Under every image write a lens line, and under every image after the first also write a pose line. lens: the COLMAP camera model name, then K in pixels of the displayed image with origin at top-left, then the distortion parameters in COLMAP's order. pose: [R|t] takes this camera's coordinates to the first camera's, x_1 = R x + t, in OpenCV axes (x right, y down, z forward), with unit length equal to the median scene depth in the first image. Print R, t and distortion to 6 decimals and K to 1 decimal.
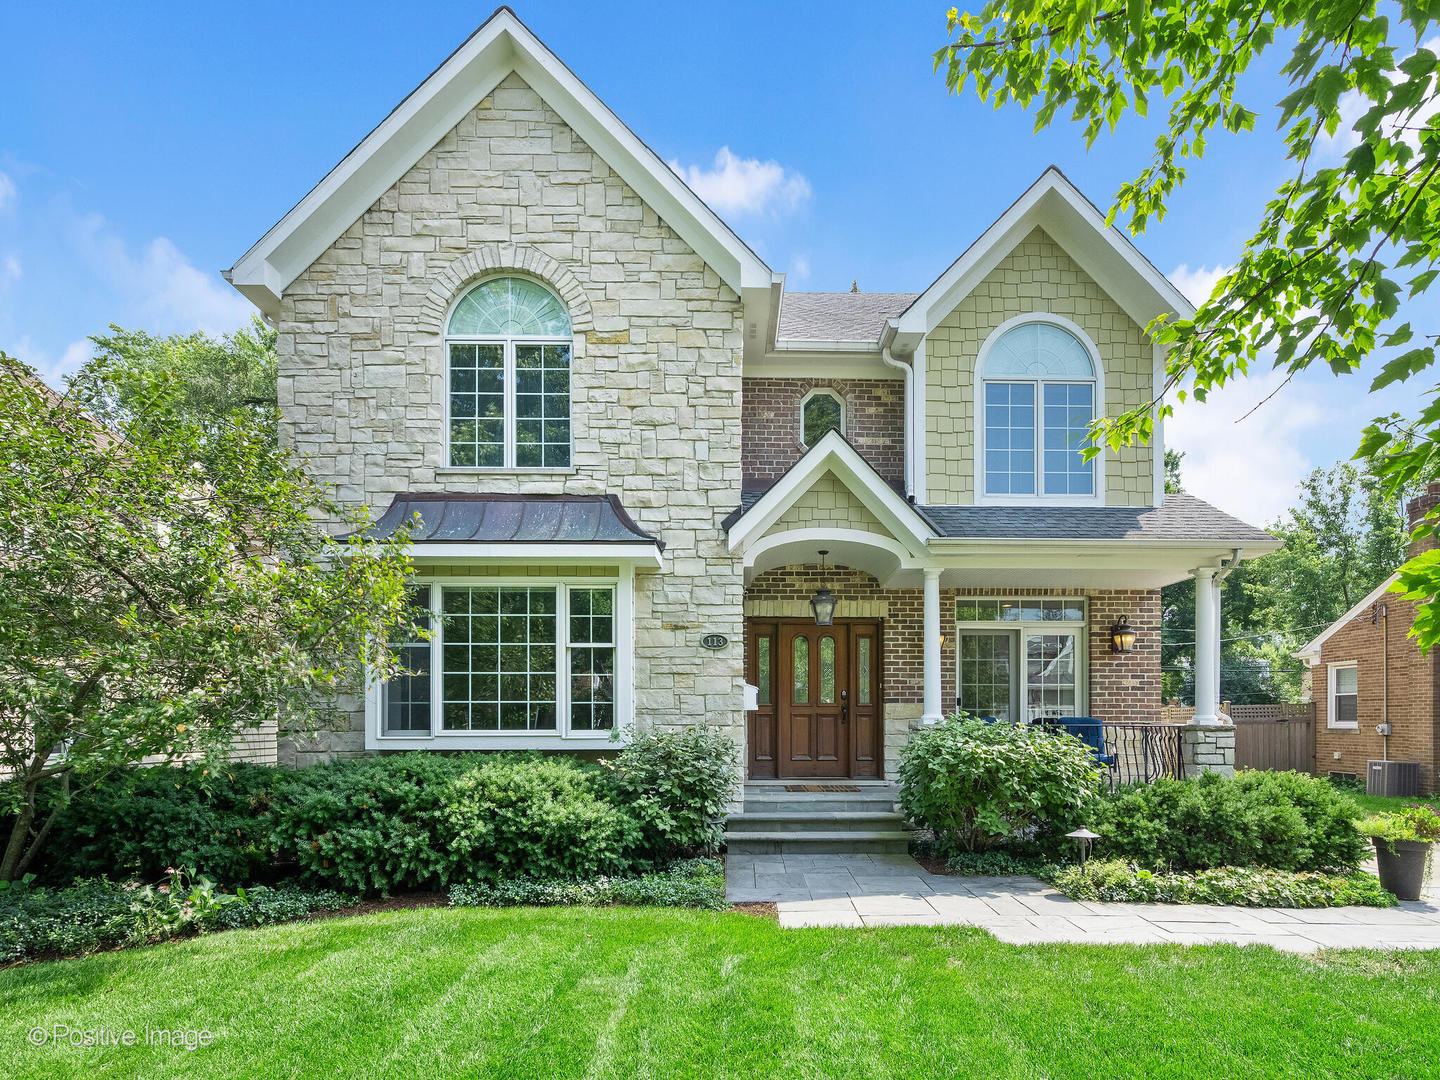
lens RADIAL K [[663.1, 0, 720.1], [0, 663.1, 662.2], [0, 0, 1]] dist [-0.004002, -0.000475]
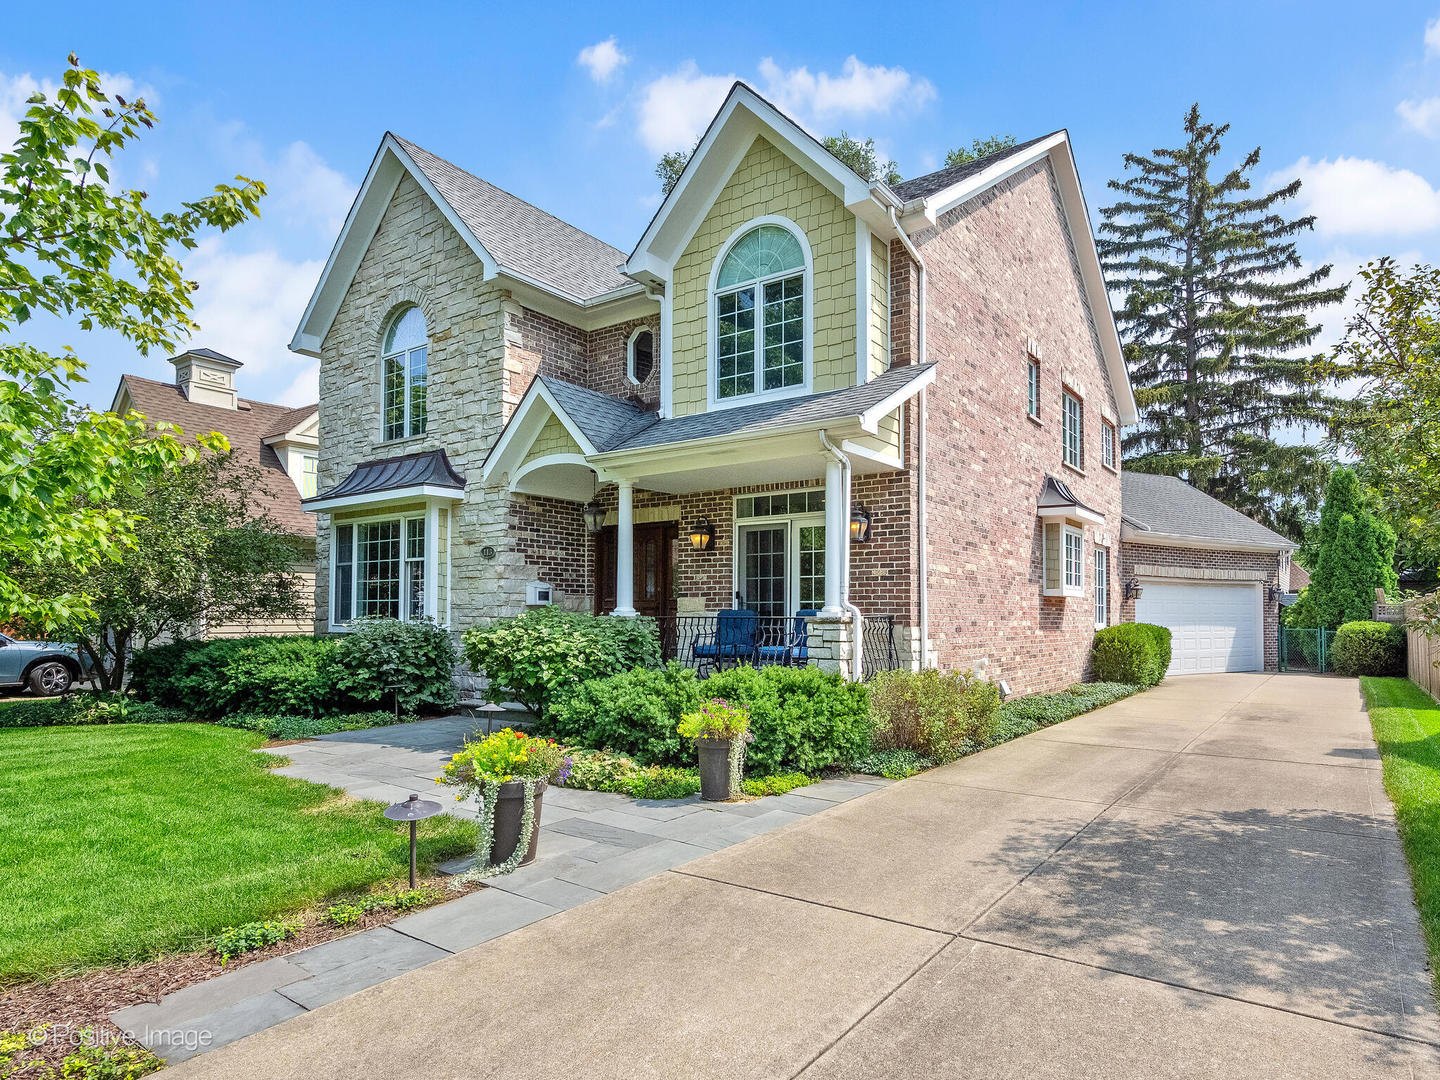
lens RADIAL K [[623.3, 0, 720.0], [0, 623.3, 540.0], [0, 0, 1]] dist [-0.010479, 0.000020]
pose [[0.881797, -0.055913, -0.468302, 0.886980], [0.043347, 0.998353, -0.037577, 0.009384], [0.469632, 0.012836, 0.882769, 0.124882]]
